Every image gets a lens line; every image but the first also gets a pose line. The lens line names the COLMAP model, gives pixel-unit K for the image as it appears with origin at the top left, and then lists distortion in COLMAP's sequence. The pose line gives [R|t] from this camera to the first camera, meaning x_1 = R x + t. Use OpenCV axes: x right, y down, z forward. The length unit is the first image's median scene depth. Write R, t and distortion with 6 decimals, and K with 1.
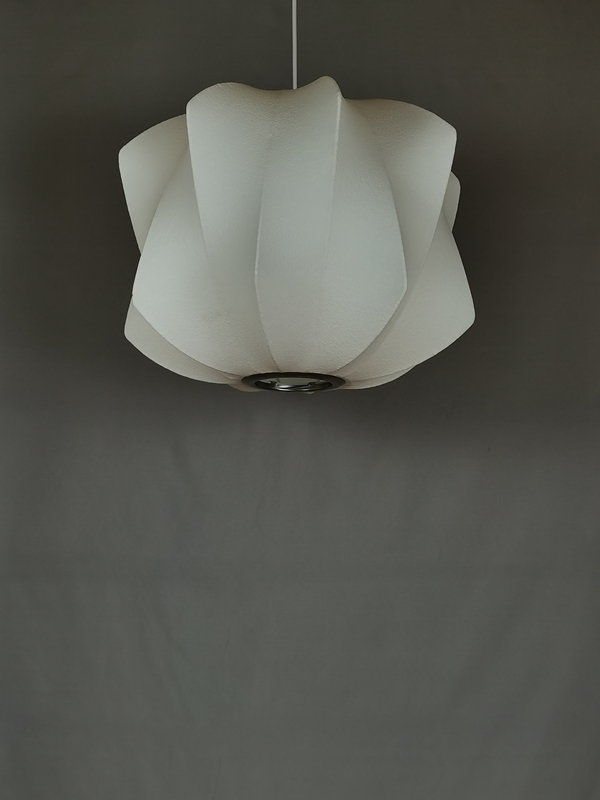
lens RADIAL K [[1107.3, 0, 295.5], [0, 1107.3, 405.7], [0, 0, 1]] dist [0.117257, 0.000000]
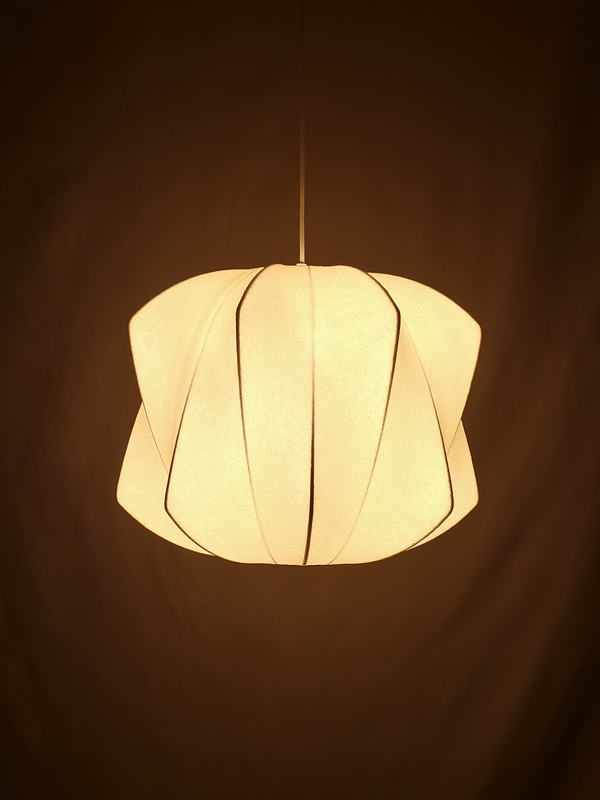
lens RADIAL K [[1107.3, 0, 301.9], [0, 1107.3, 399.9], [0, 0, 1]] dist [0.117257, 0.000000]
pose [[0.865540, -0.015155, -0.500610, 0.488490], [0.071827, 0.992966, 0.094125, -0.251362], [0.495663, -0.117426, 0.860540, 0.166894]]
